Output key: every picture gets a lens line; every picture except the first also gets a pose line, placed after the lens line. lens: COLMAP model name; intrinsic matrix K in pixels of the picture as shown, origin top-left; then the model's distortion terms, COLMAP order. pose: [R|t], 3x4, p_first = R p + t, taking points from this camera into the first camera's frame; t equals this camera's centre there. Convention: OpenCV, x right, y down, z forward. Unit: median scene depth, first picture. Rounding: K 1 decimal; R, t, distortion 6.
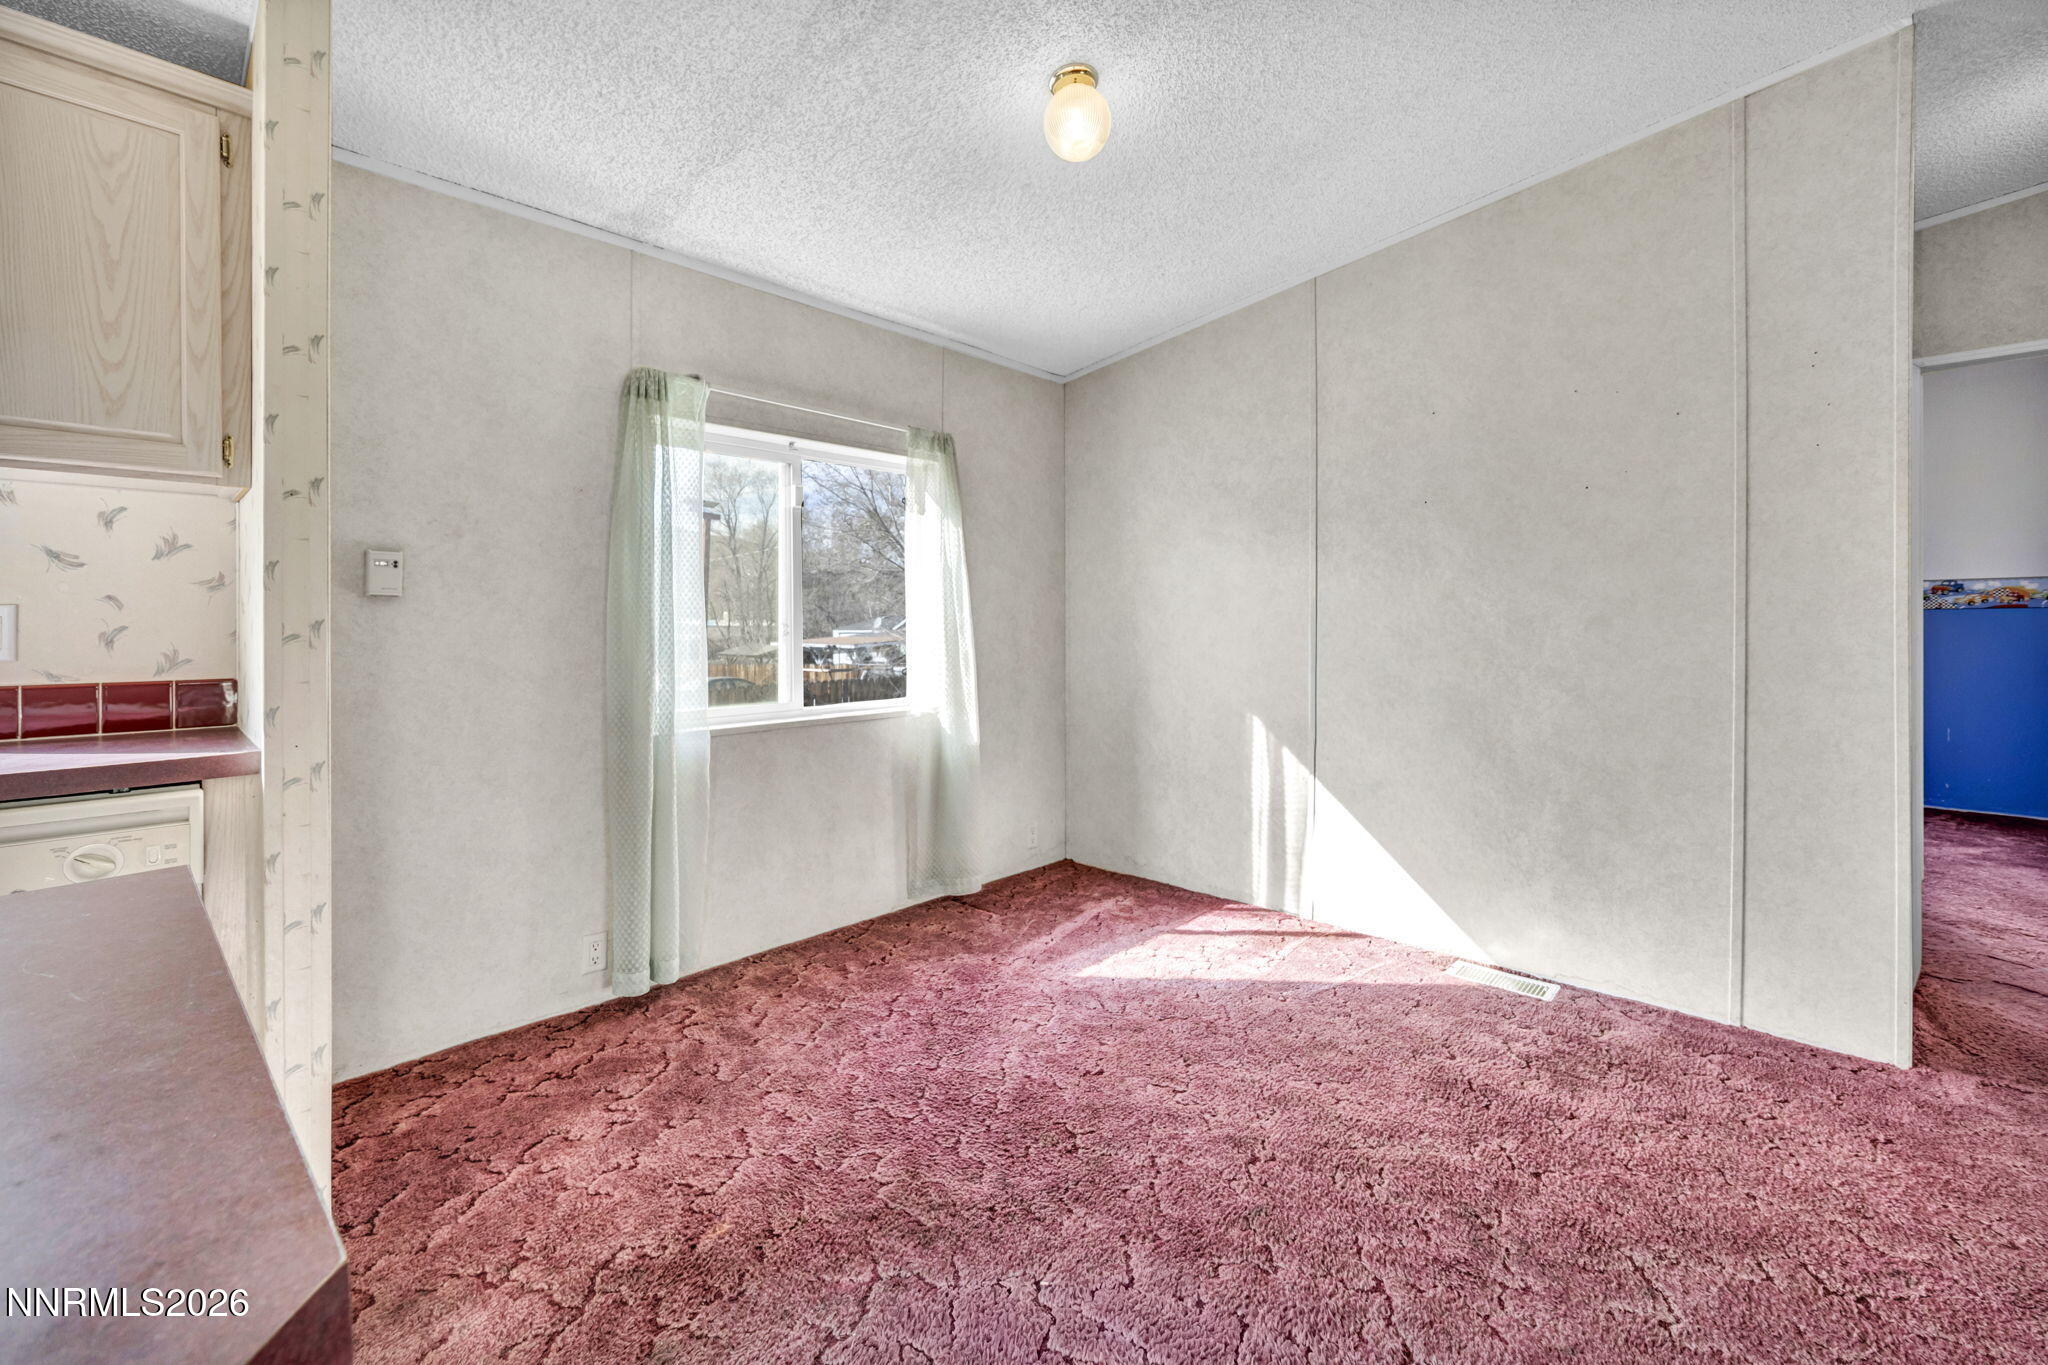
lens RADIAL K [[837.4, 0, 1034.2], [0, 837.4, 653.9], [0, 0, 1]] dist [0.001317, 0.000271]
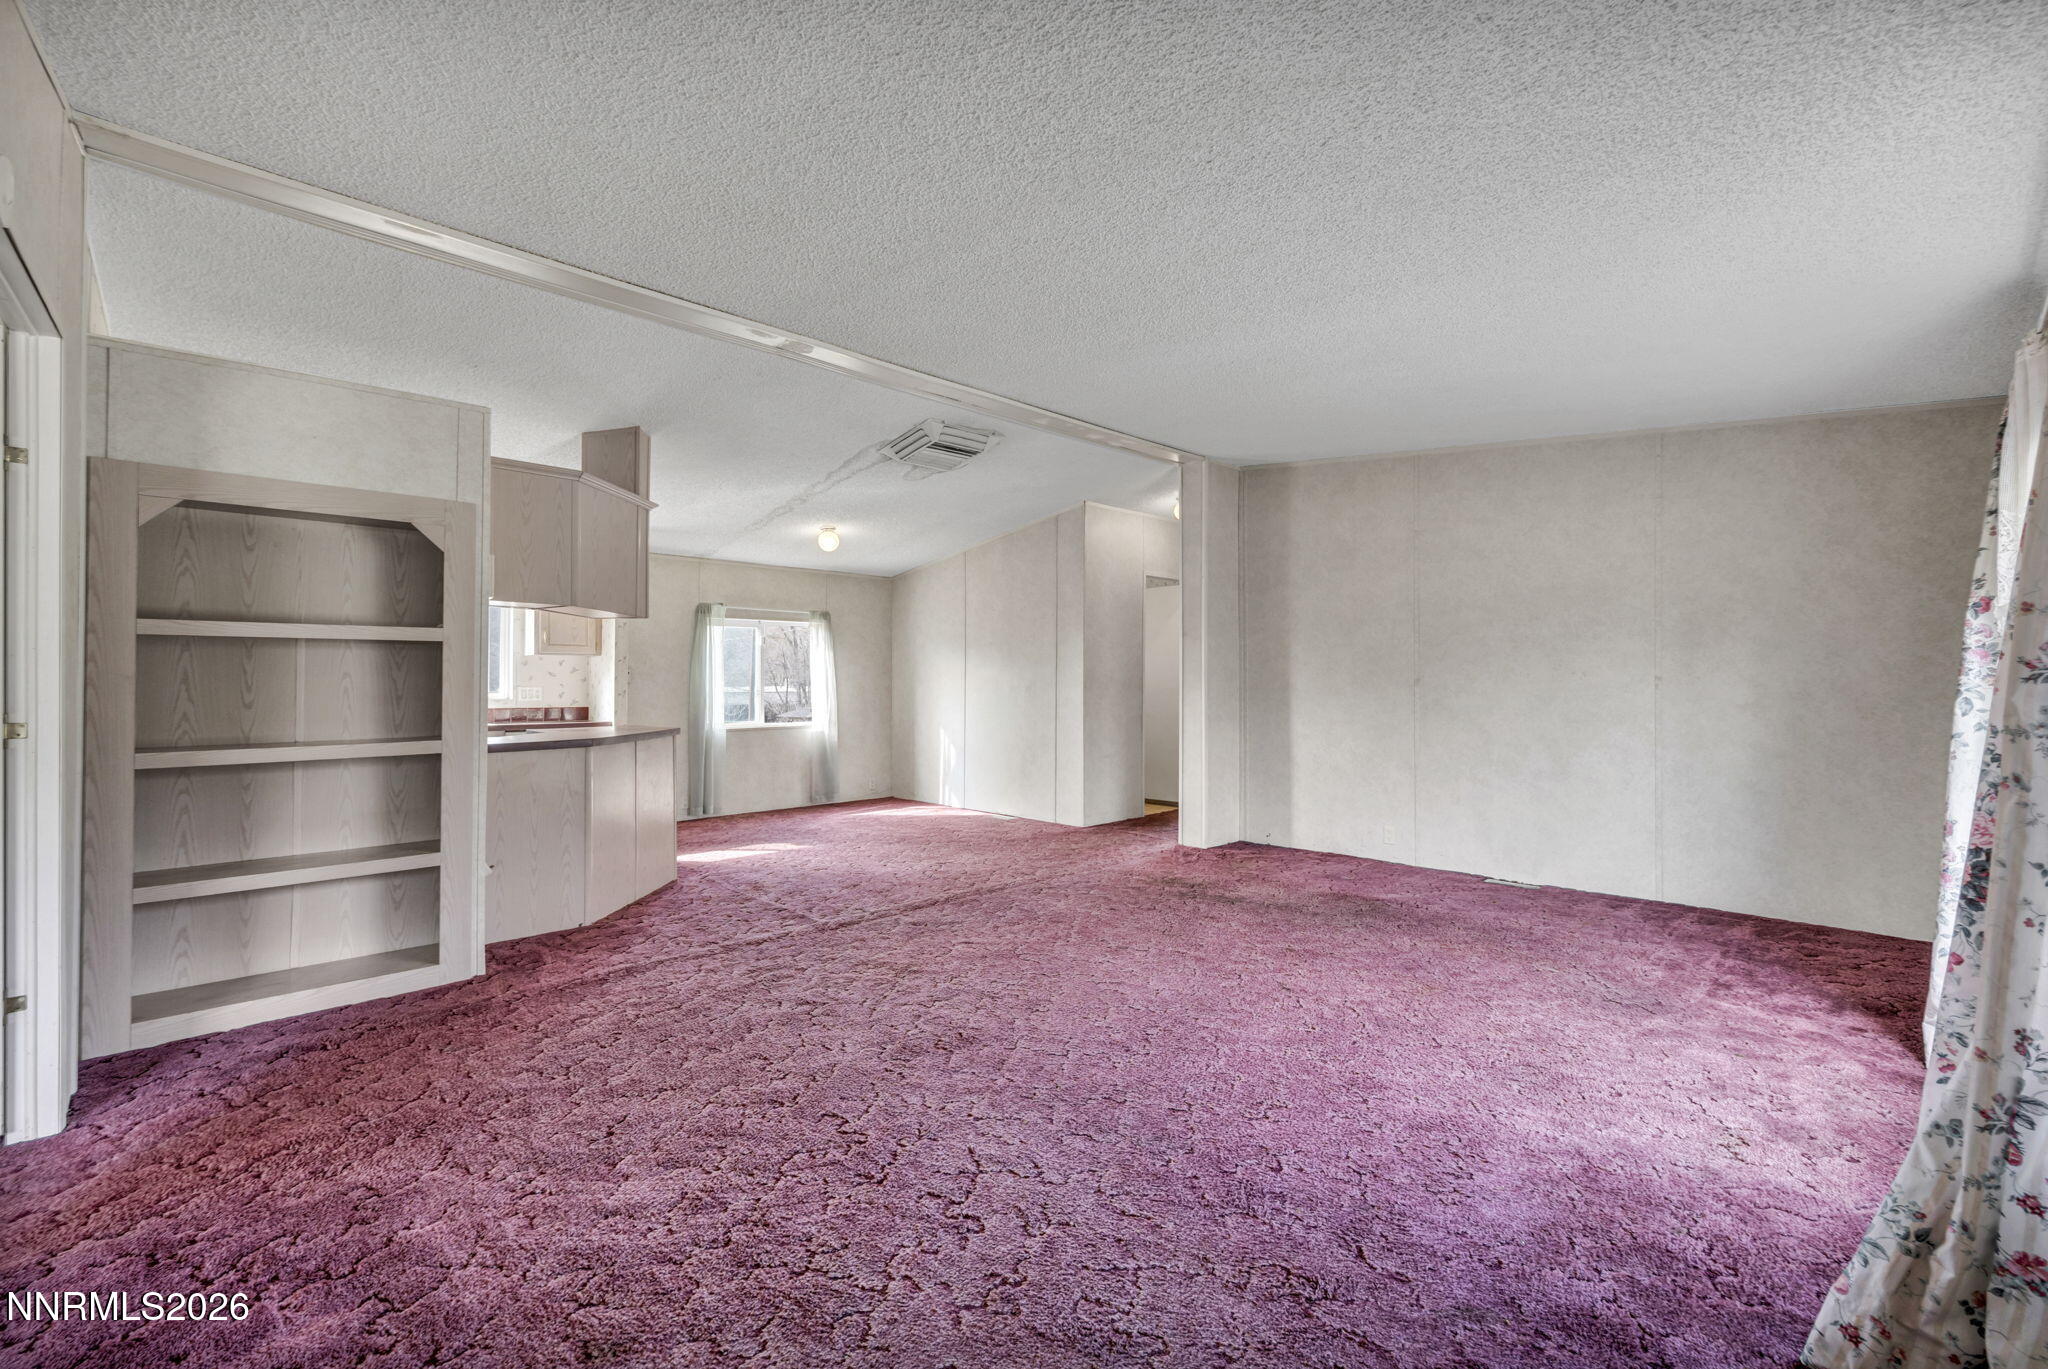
lens RADIAL K [[843.9, 0, 1044.0], [0, 843.9, 688.7], [0, 0, 1]] dist [0.000502, 0.000040]
pose [[0.997890, -0.005071, -0.064723, 1.269786], [0.002814, 0.999386, -0.034913, 0.088693], [0.064860, 0.034657, 0.997292, -2.581260]]
